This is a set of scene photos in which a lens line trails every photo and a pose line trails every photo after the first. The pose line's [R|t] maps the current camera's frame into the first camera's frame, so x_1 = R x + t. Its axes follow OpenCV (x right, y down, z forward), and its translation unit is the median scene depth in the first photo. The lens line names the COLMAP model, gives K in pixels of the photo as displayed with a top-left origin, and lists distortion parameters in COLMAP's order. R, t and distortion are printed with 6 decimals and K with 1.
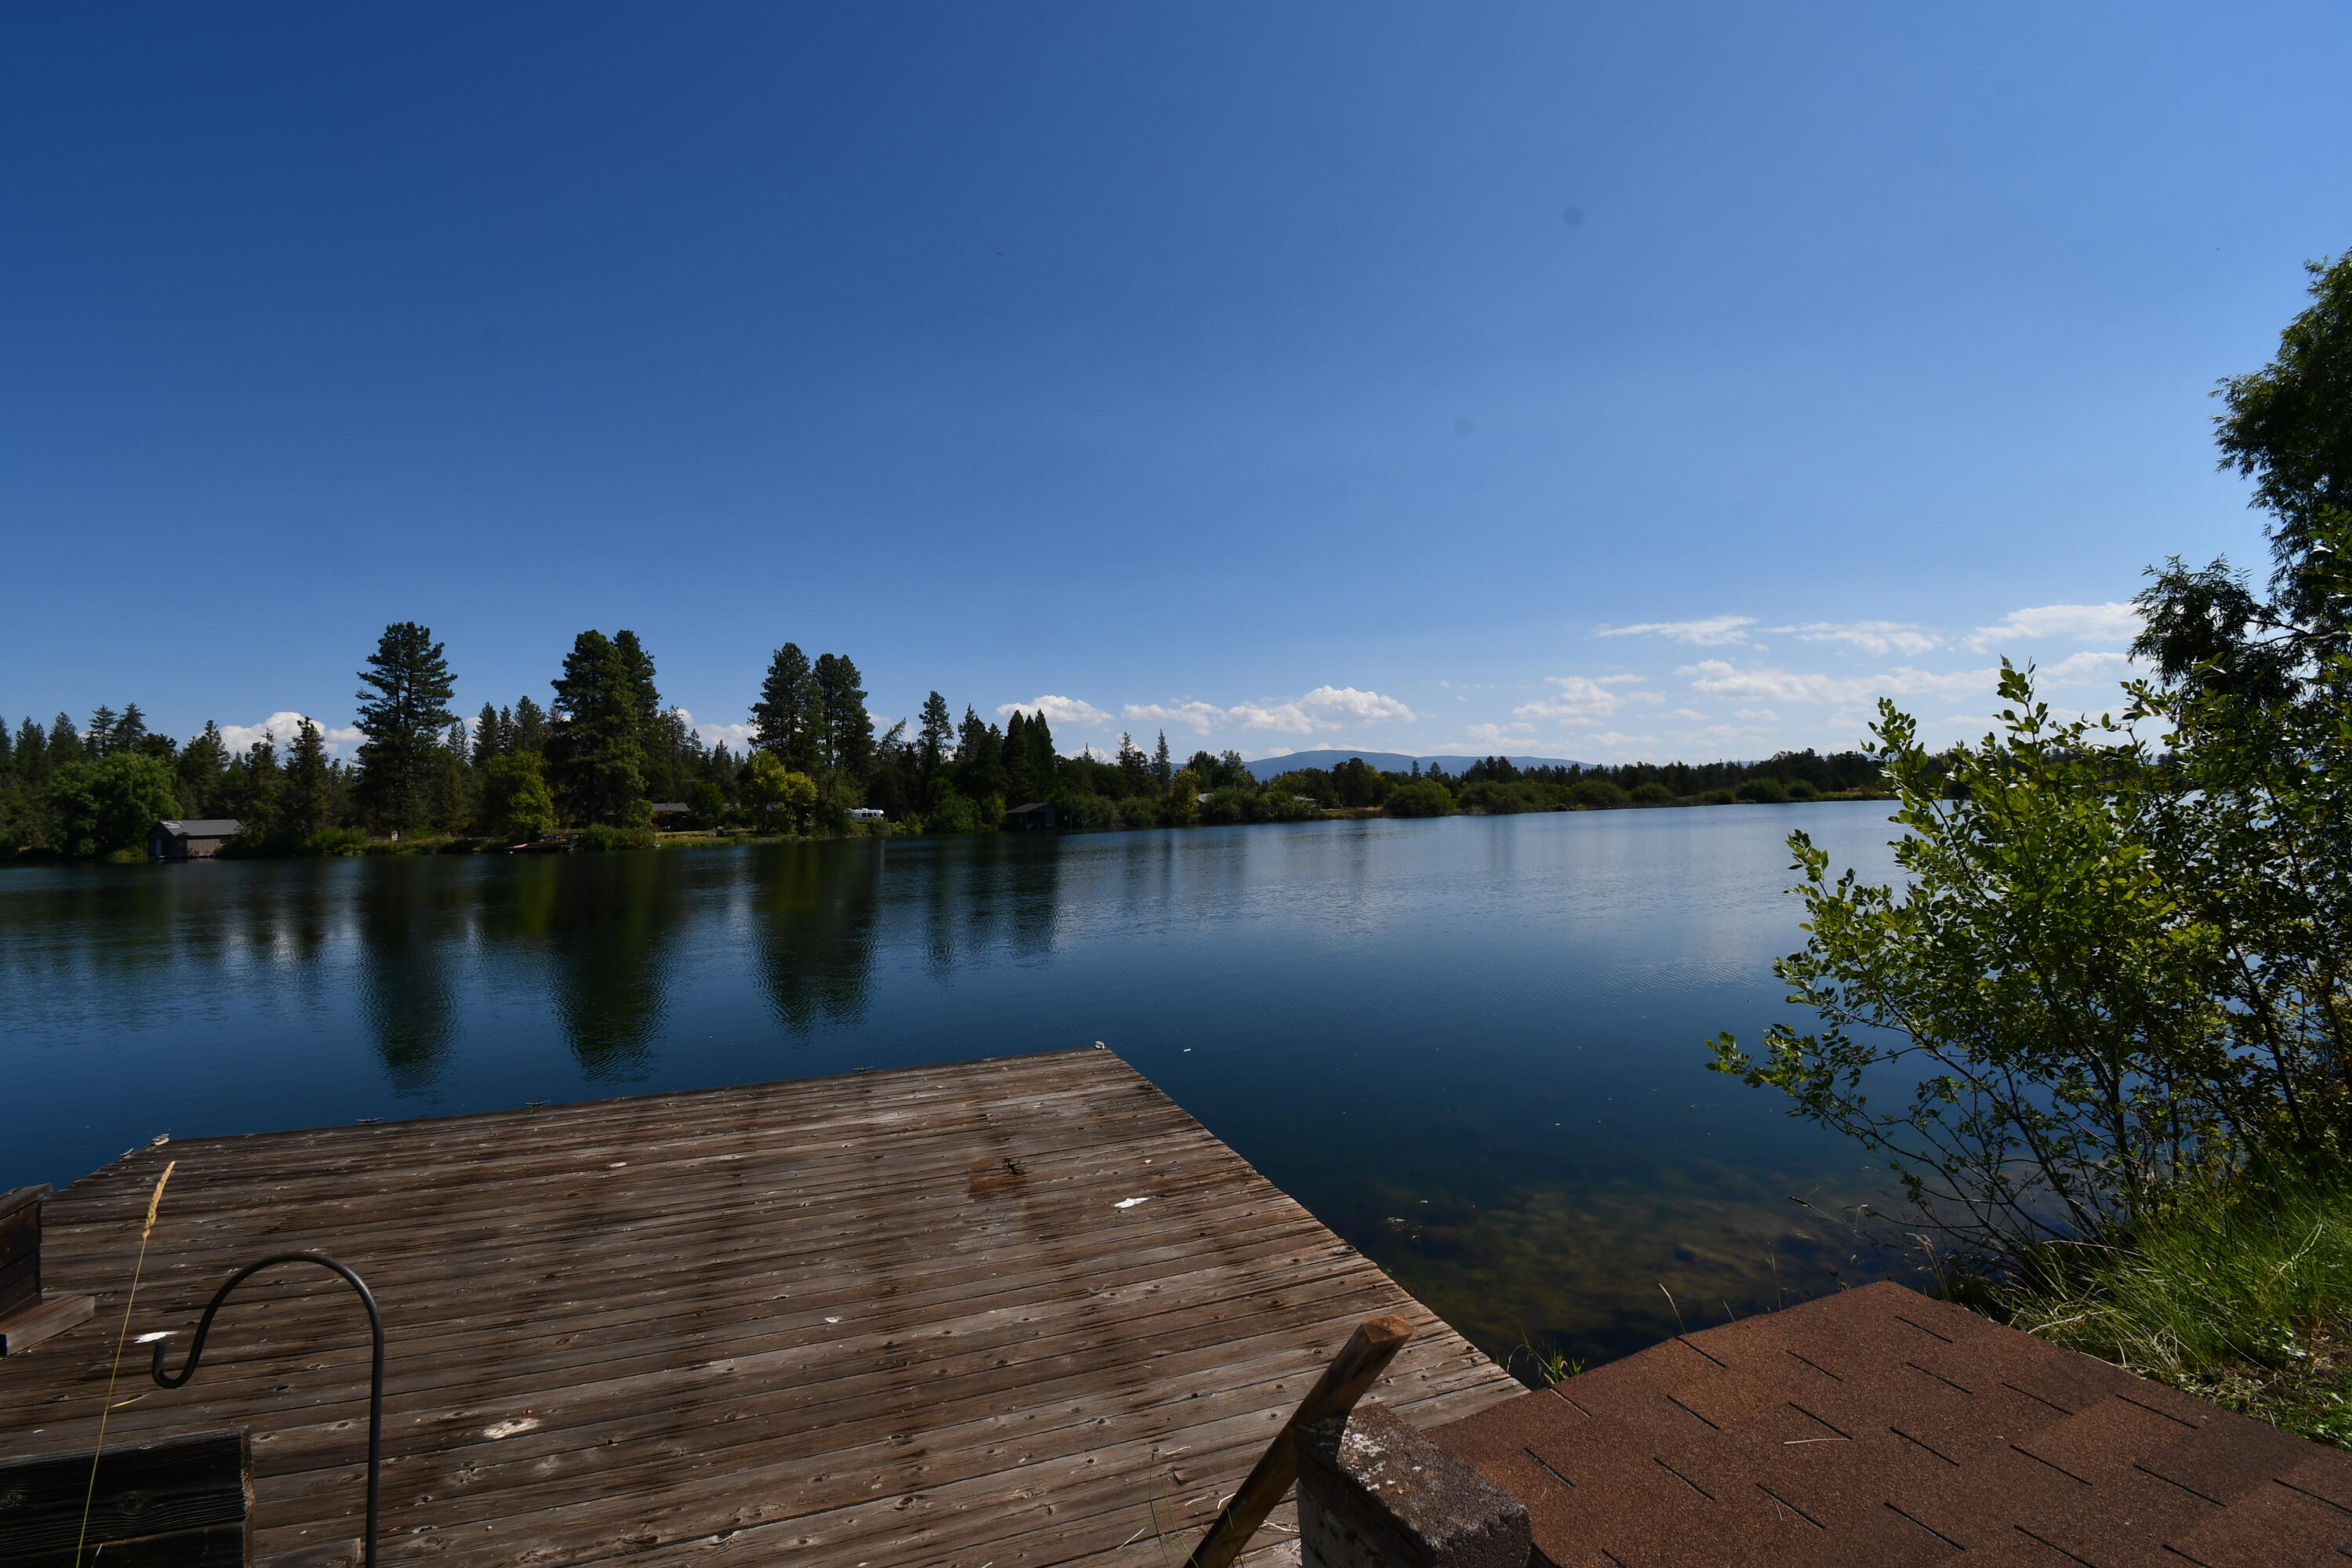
lens RADIAL K [[1020.2, 0, 1207.4], [0, 1020.2, 786.5], [0, 0, 1]] dist [-0.022591, -0.007040]
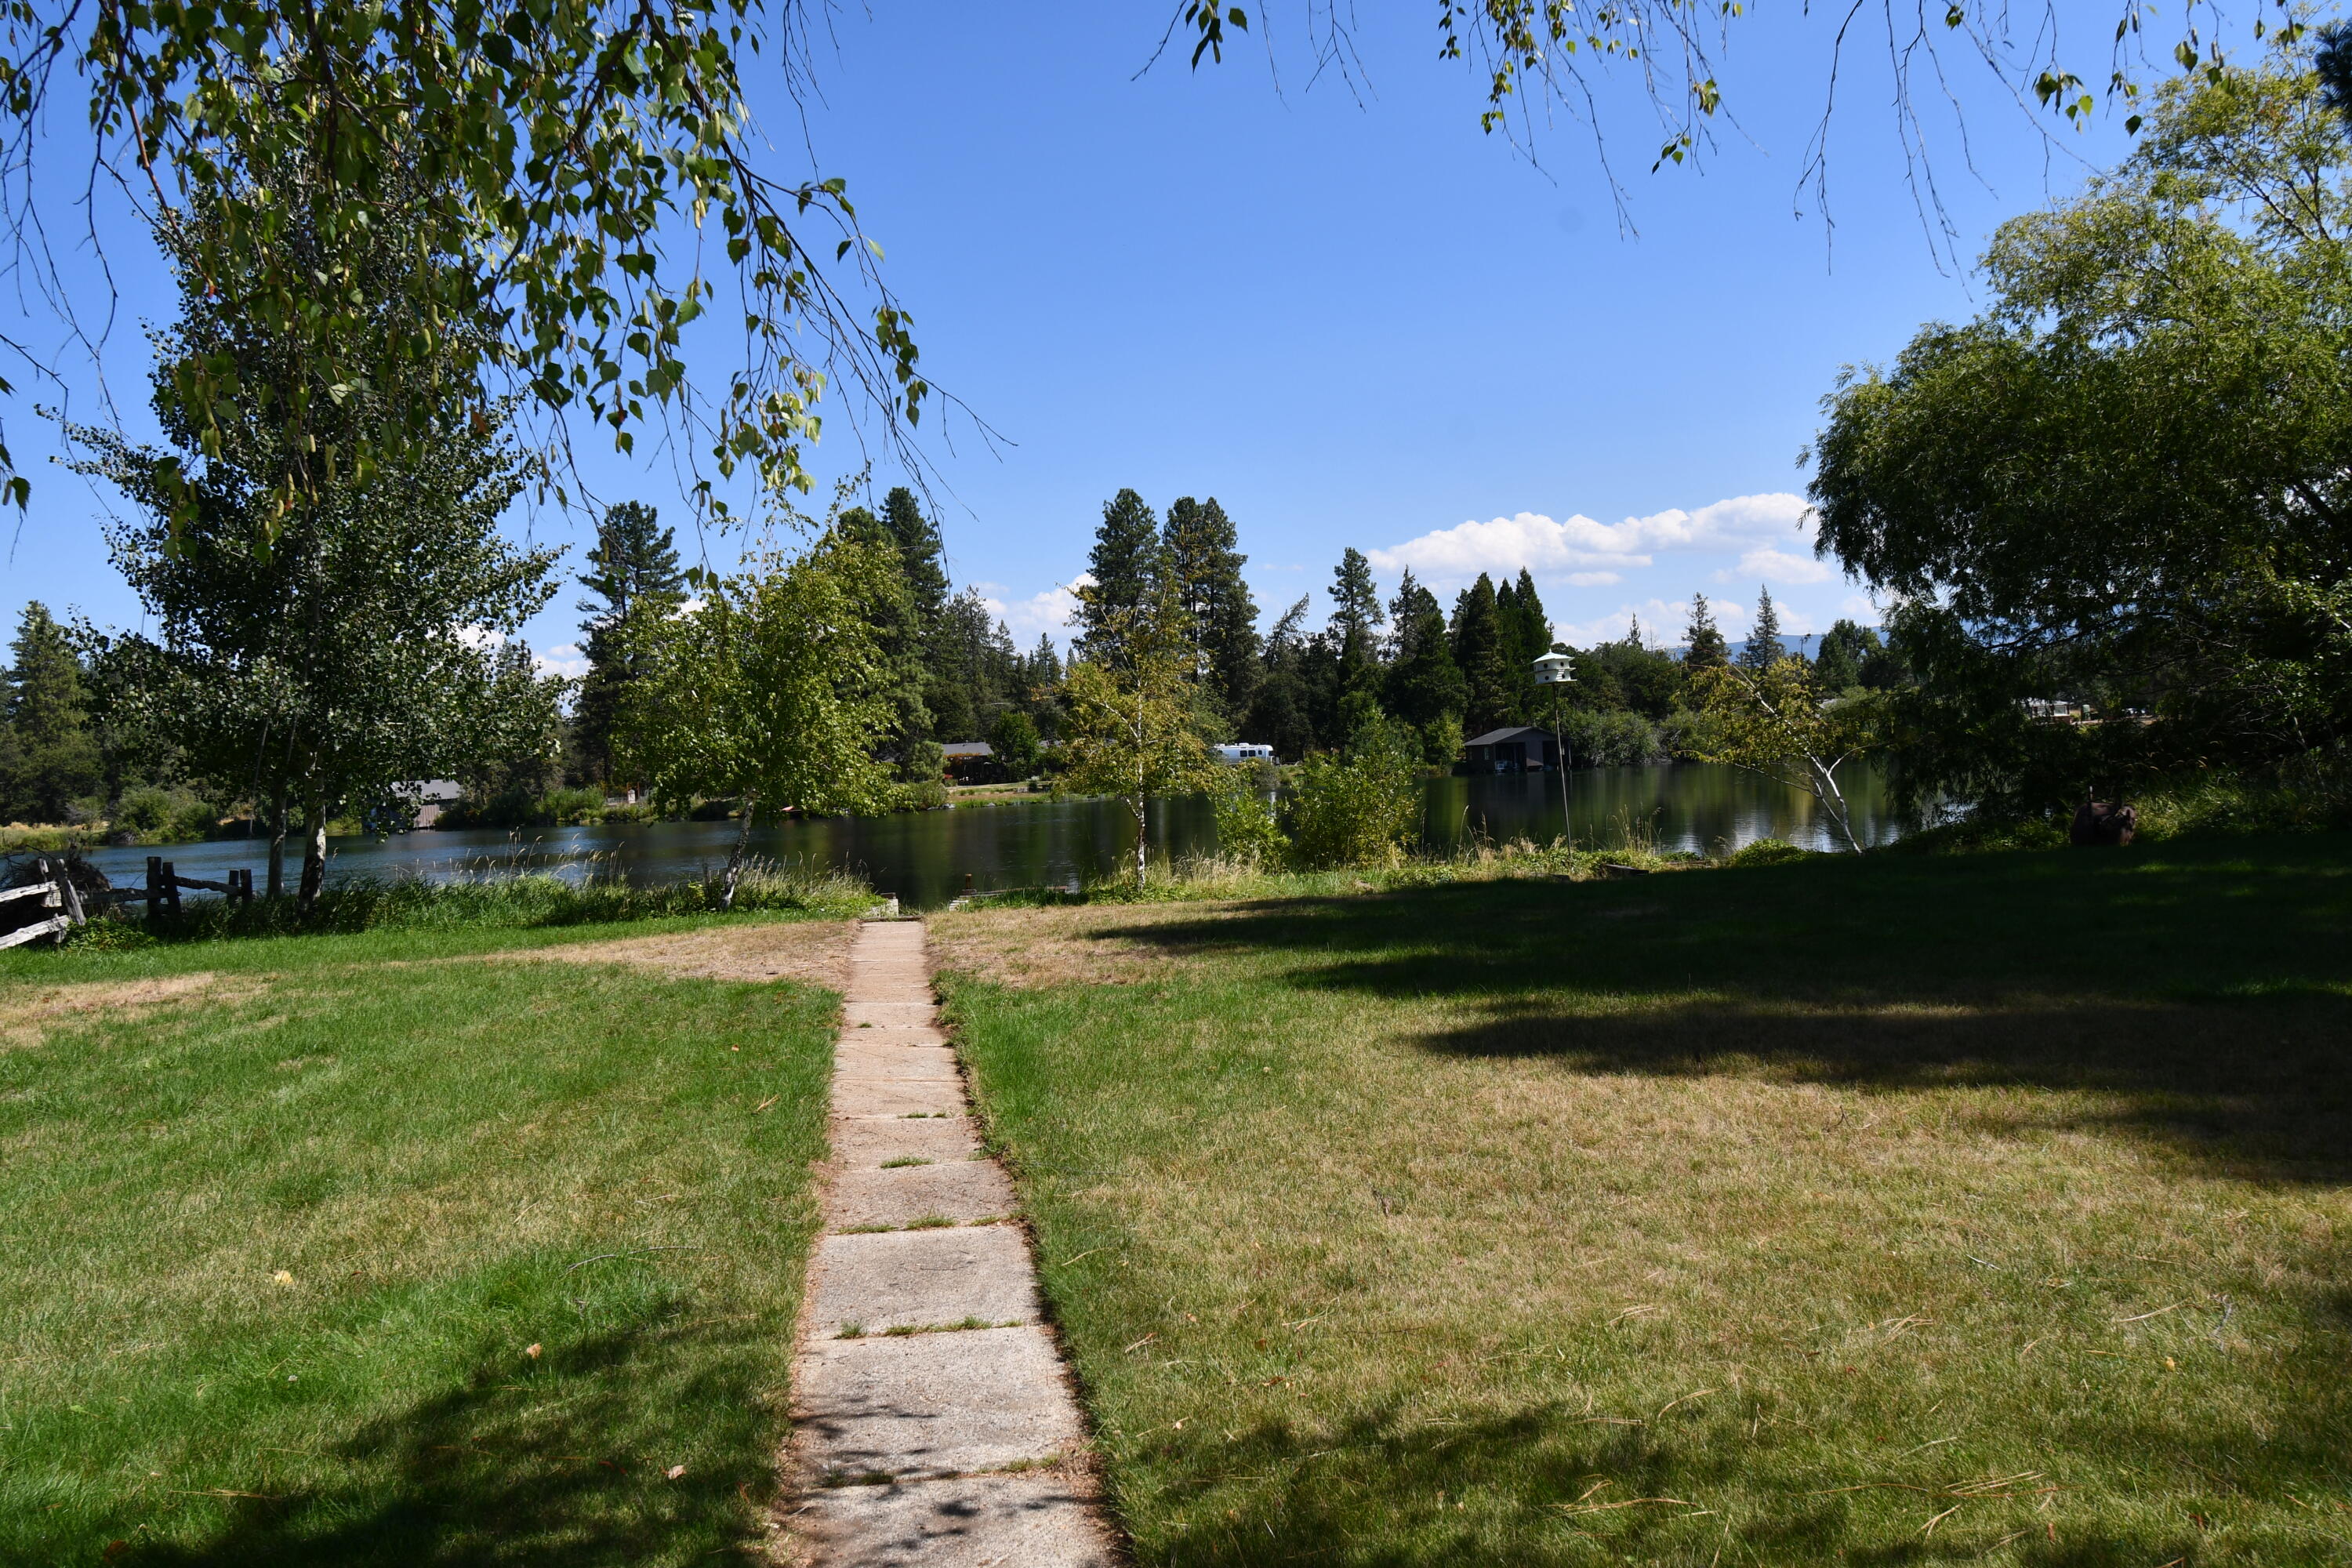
lens RADIAL K [[1931.8, 0, 1176.0], [0, 1931.8, 796.2], [0, 0, 1]] dist [-0.011105, 0.024200]
pose [[0.925944, -0.011799, -0.377478, 0.133190], [0.033428, 0.998149, 0.050798, -0.013872], [0.376180, -0.059655, 0.924624, -0.225628]]
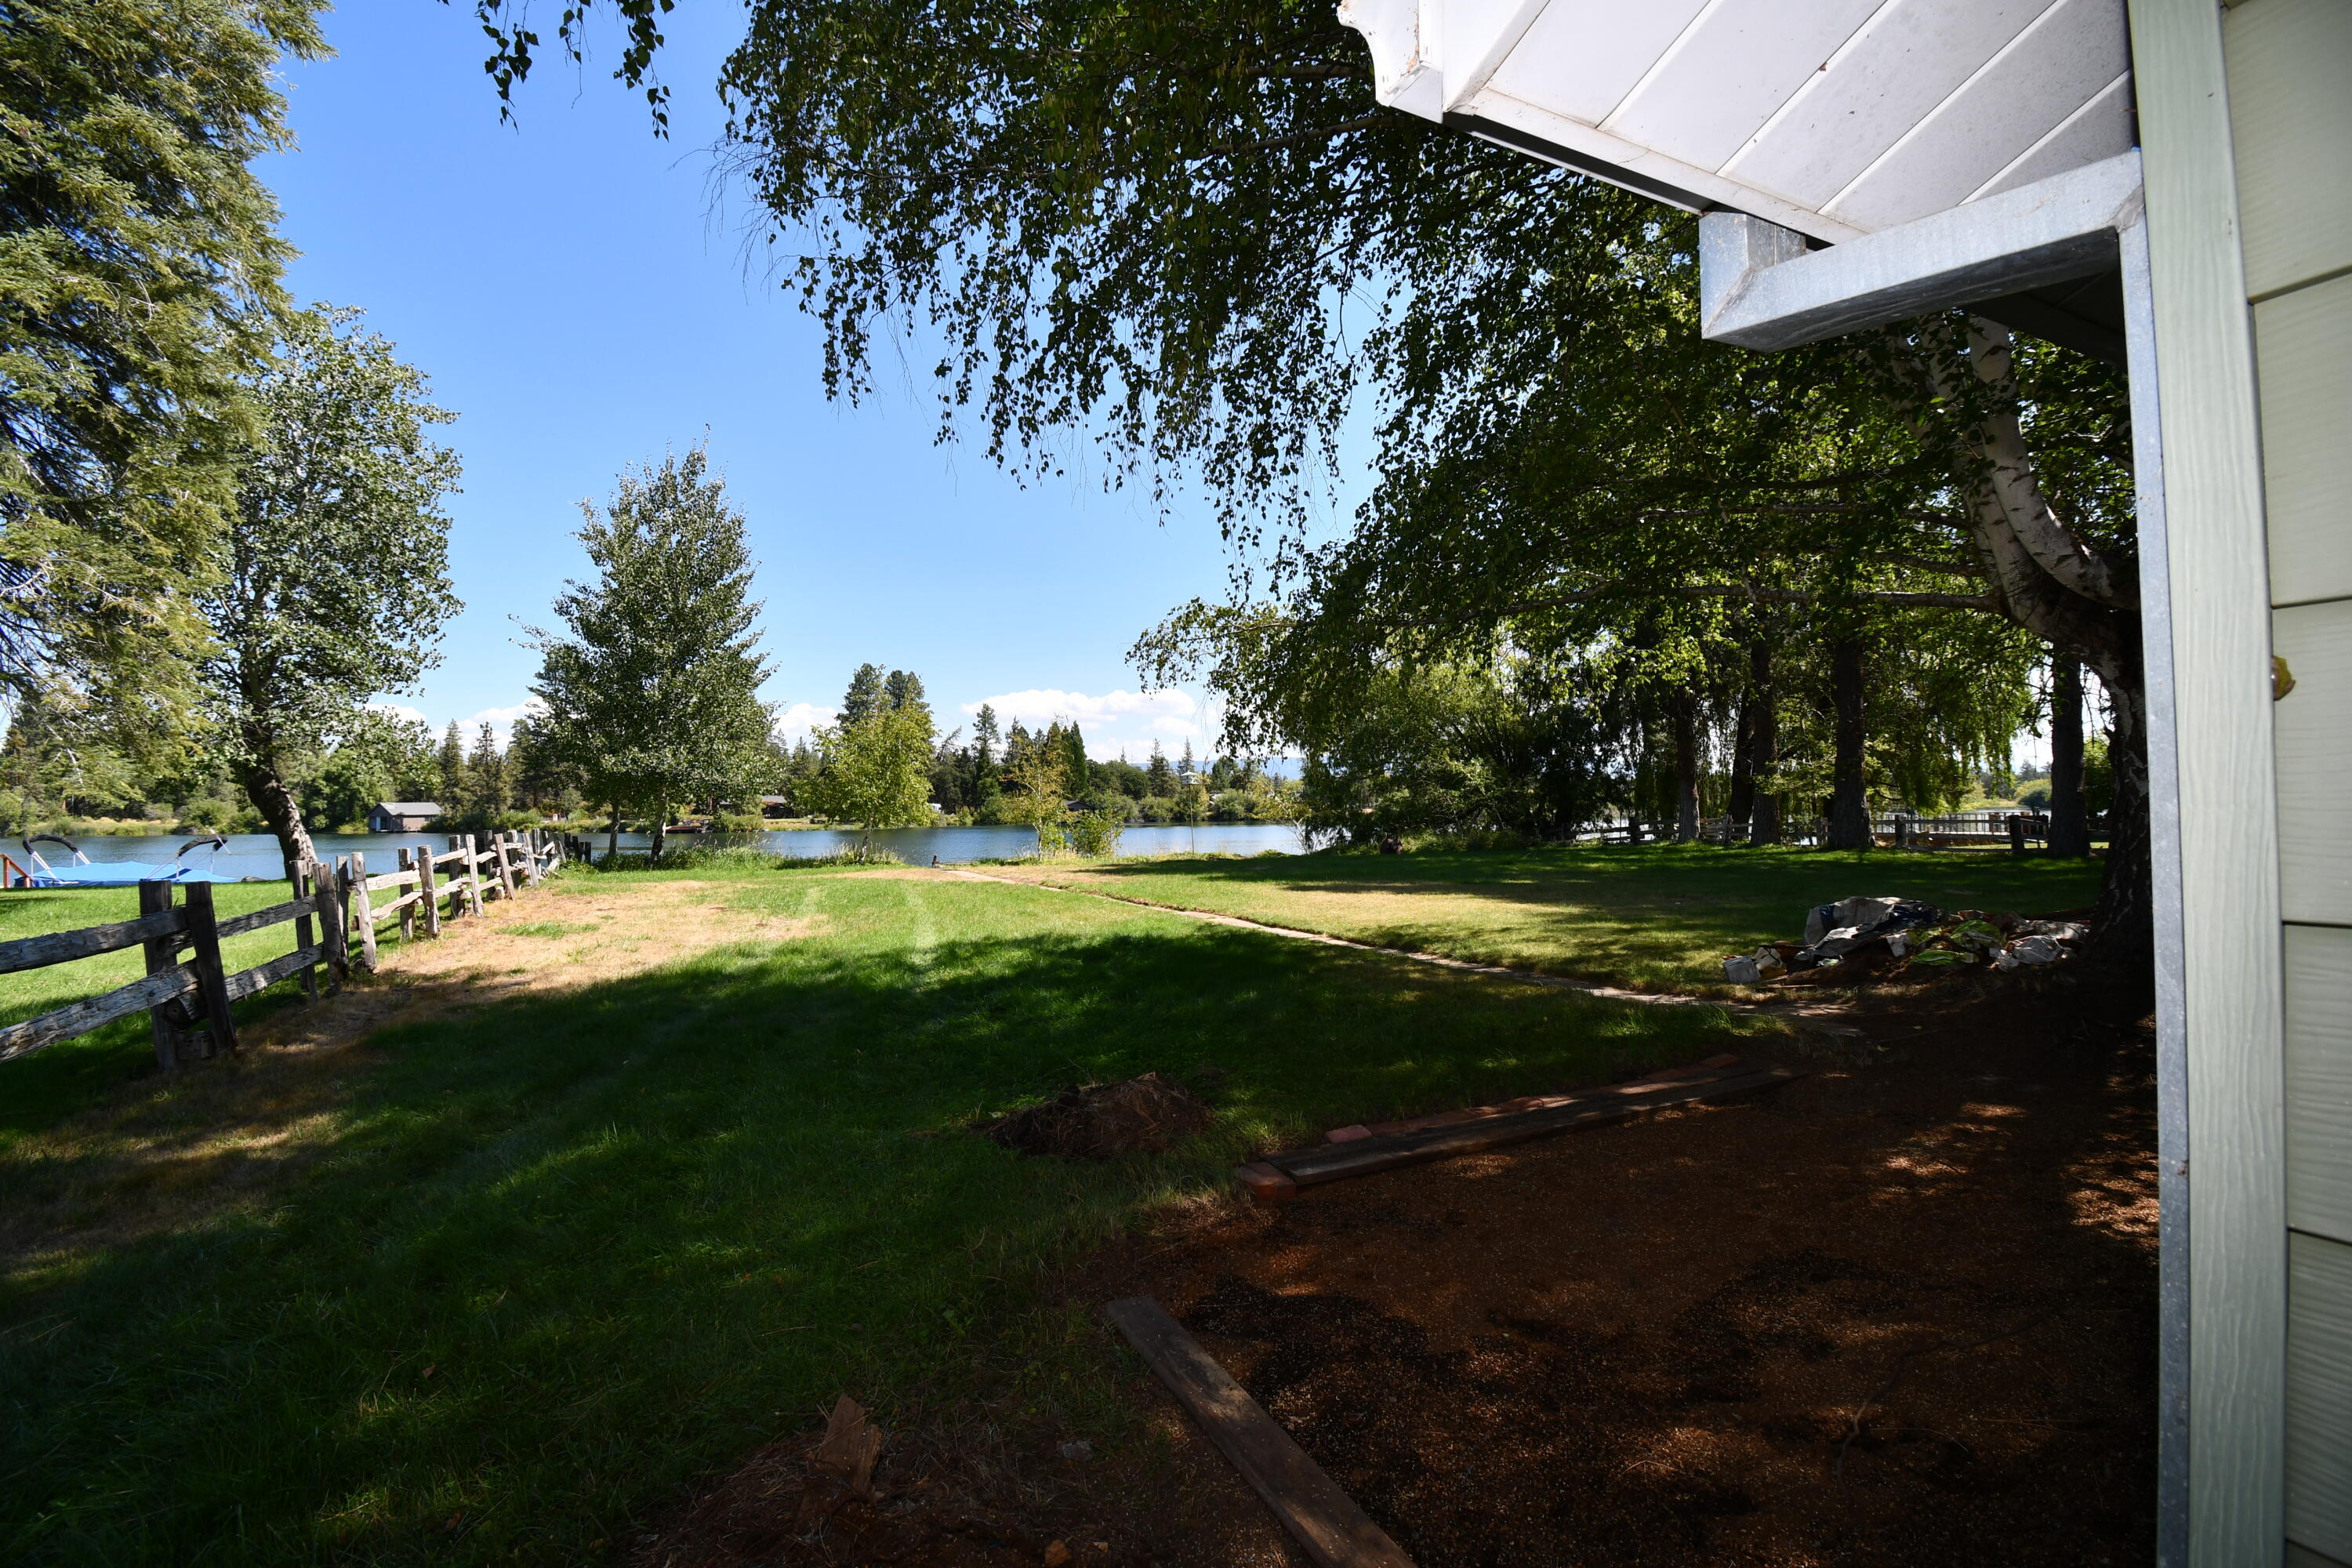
lens RADIAL K [[1020.2, 0, 1213.5], [0, 1020.2, 782.0], [0, 0, 1]] dist [-0.022591, -0.007040]
pose [[0.998510, 0.018618, -0.051288, 0.106894], [-0.018657, 0.999826, -0.000296, -0.014884], [0.051273, 0.001253, 0.998684, -0.306816]]
